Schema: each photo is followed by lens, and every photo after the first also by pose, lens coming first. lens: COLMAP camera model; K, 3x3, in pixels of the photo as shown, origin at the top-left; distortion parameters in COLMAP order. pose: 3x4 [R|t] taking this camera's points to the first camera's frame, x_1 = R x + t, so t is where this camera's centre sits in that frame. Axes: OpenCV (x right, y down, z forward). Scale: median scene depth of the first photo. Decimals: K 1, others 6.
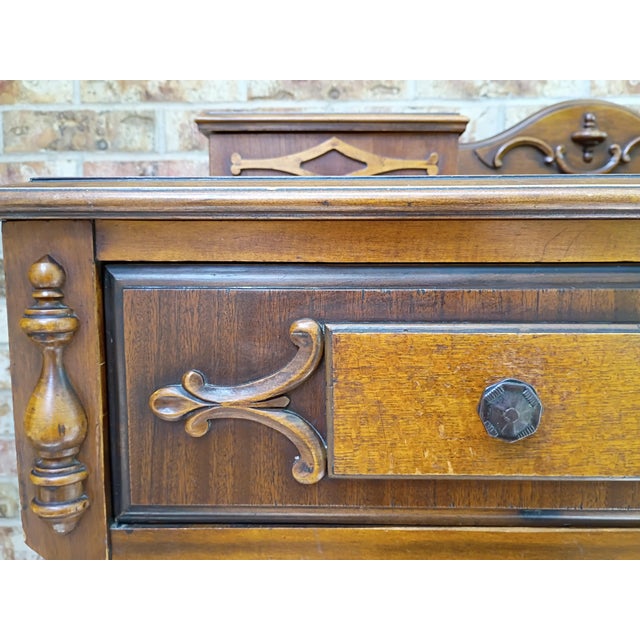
lens RADIAL K [[554.7, 0, 326.3], [0, 554.7, 321.8], [0, 0, 1]] dist [0.058367, -0.081027]
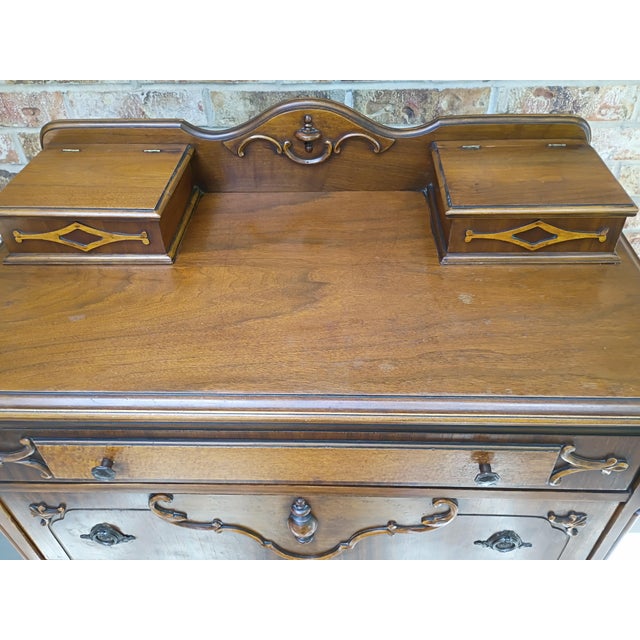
lens RADIAL K [[554.7, 0, 326.3], [0, 554.7, 321.8], [0, 0, 1]] dist [0.058367, -0.081027]
pose [[0.999681, -0.019271, -0.016344, 0.704947], [0.025141, 0.823358, 0.566965, -0.942089], [0.002531, -0.567195, 0.823580, -0.395380]]
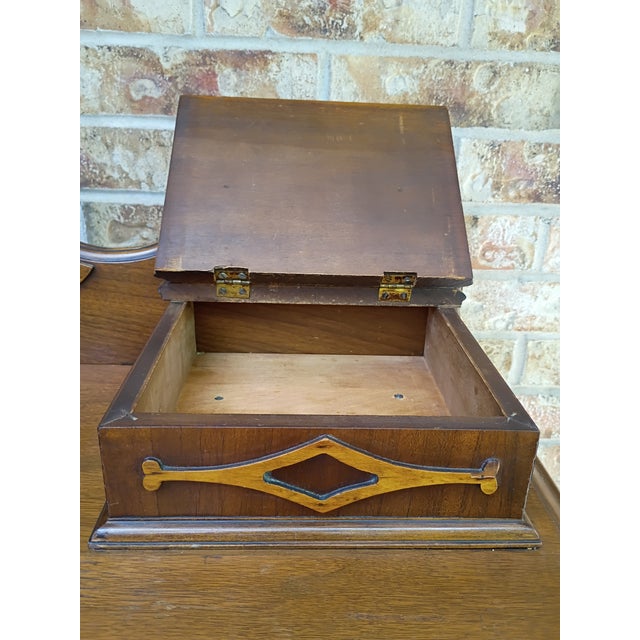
lens RADIAL K [[554.7, 0, 326.3], [0, 554.7, 321.8], [0, 0, 1]] dist [0.058367, -0.081027]
pose [[0.995907, 0.009421, 0.089896, 1.187779], [-0.032924, 0.964039, 0.263713, -0.582481], [-0.084179, -0.265593, 0.960403, 0.442749]]
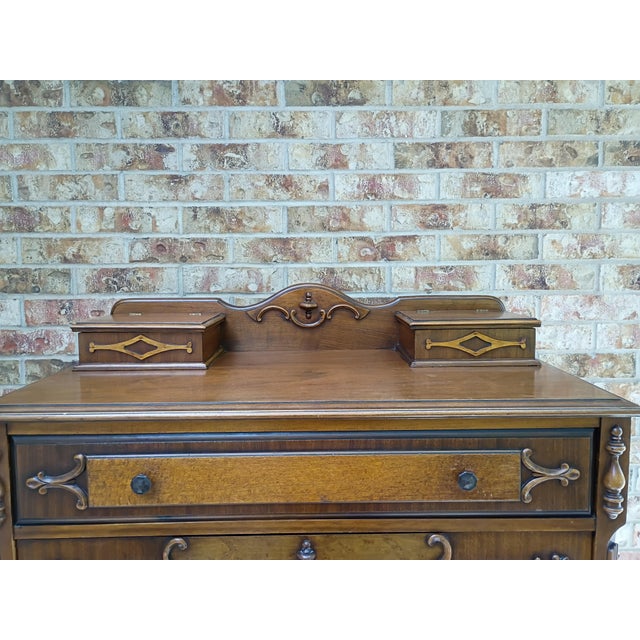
lens RADIAL K [[553.5, 0, 324.0], [0, 553.5, 315.7], [0, 0, 1]] dist [0.054566, -0.063940]
pose [[0.998834, -0.010486, 0.047115, 0.585407], [0.011795, 0.999550, -0.027584, -0.332928], [-0.046804, 0.028107, 0.998509, -1.063909]]
